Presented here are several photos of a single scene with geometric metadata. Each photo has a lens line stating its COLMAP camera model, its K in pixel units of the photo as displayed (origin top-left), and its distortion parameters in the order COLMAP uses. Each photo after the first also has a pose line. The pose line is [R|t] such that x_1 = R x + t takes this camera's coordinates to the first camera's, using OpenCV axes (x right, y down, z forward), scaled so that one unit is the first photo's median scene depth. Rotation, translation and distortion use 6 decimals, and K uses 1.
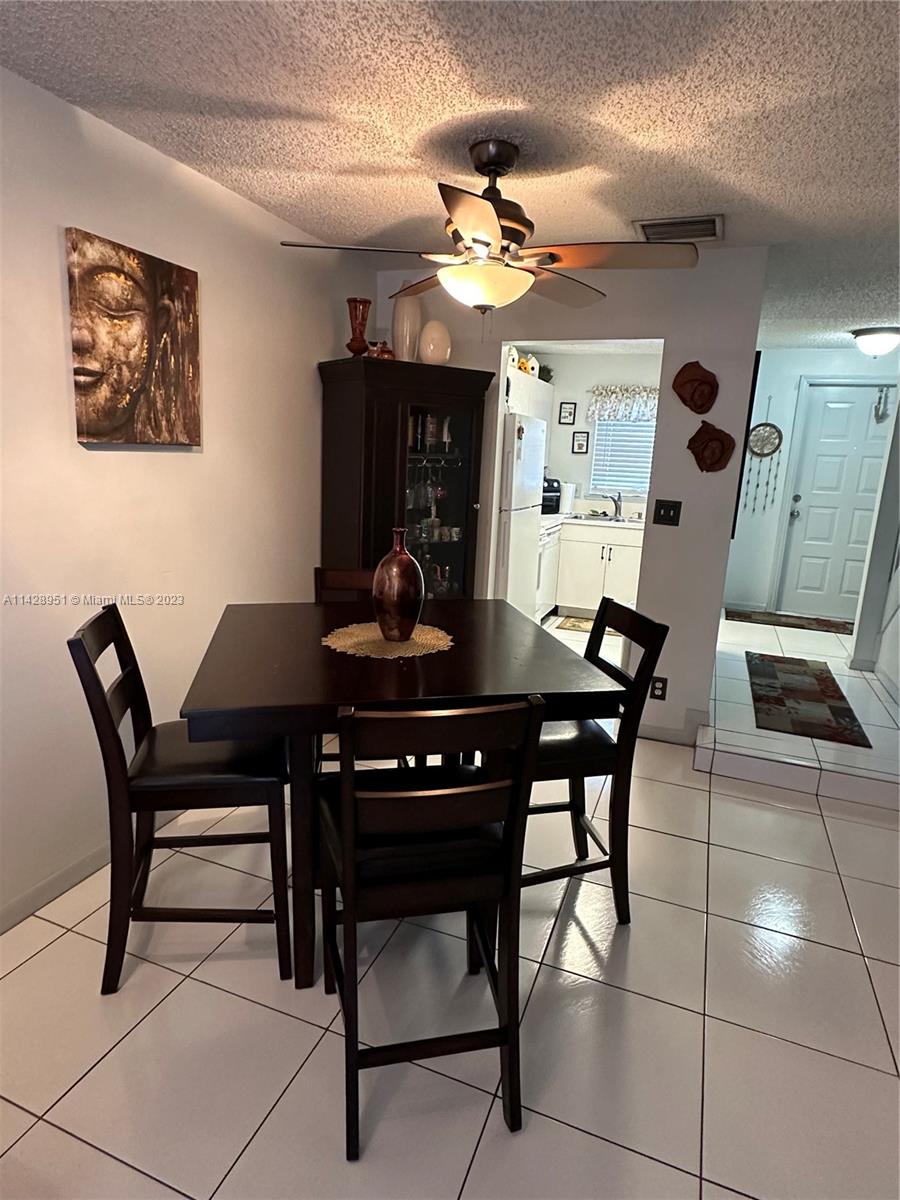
lens RADIAL K [[673.6, 0, 444.8], [0, 673.6, 594.6], [0, 0, 1]] dist [-0.001660, -0.000683]
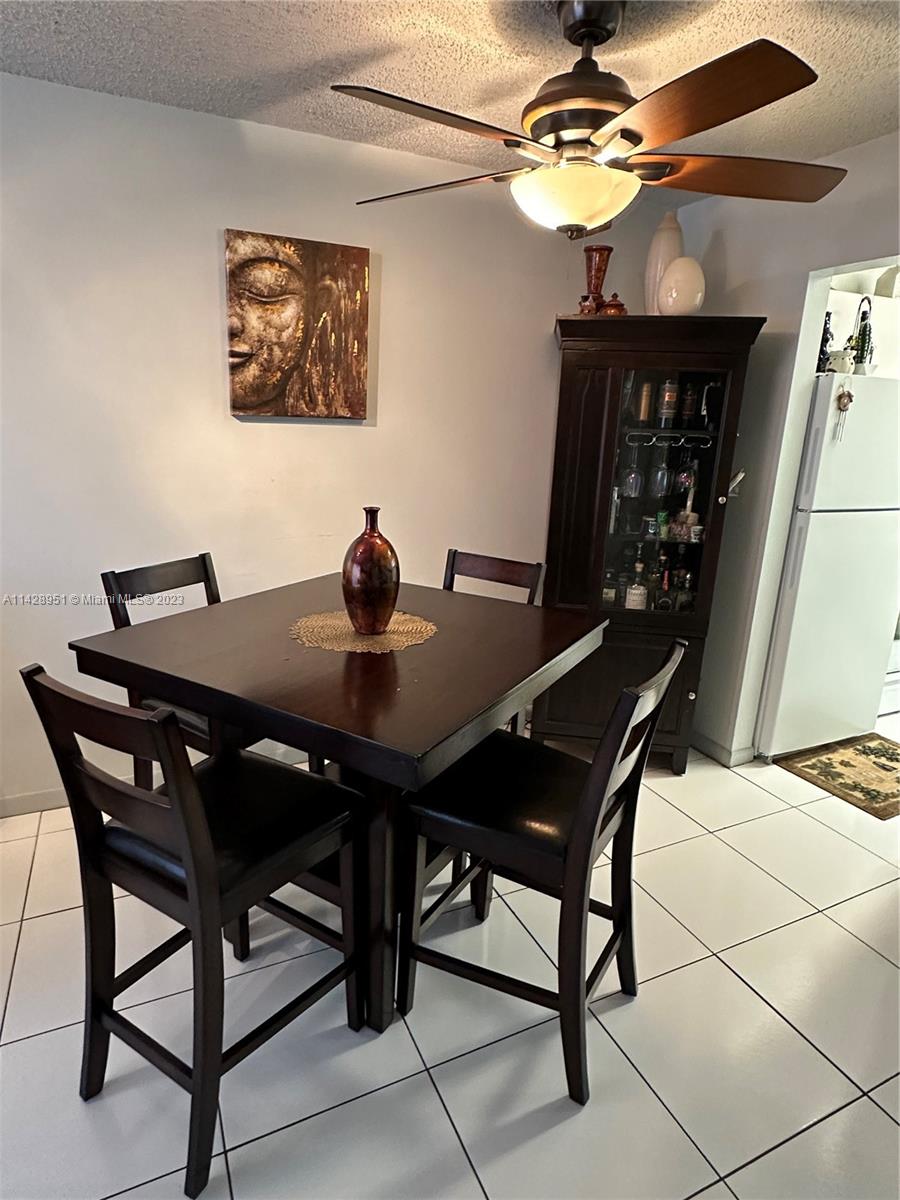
lens RADIAL K [[673.6, 0, 447.0], [0, 673.6, 600.6], [0, 0, 1]] dist [-0.001660, -0.000683]
pose [[0.727606, 0.169942, -0.664612, 0.585380], [-0.150052, 0.984795, 0.087539, -0.066756], [0.669383, 0.036033, 0.742043, 0.394754]]
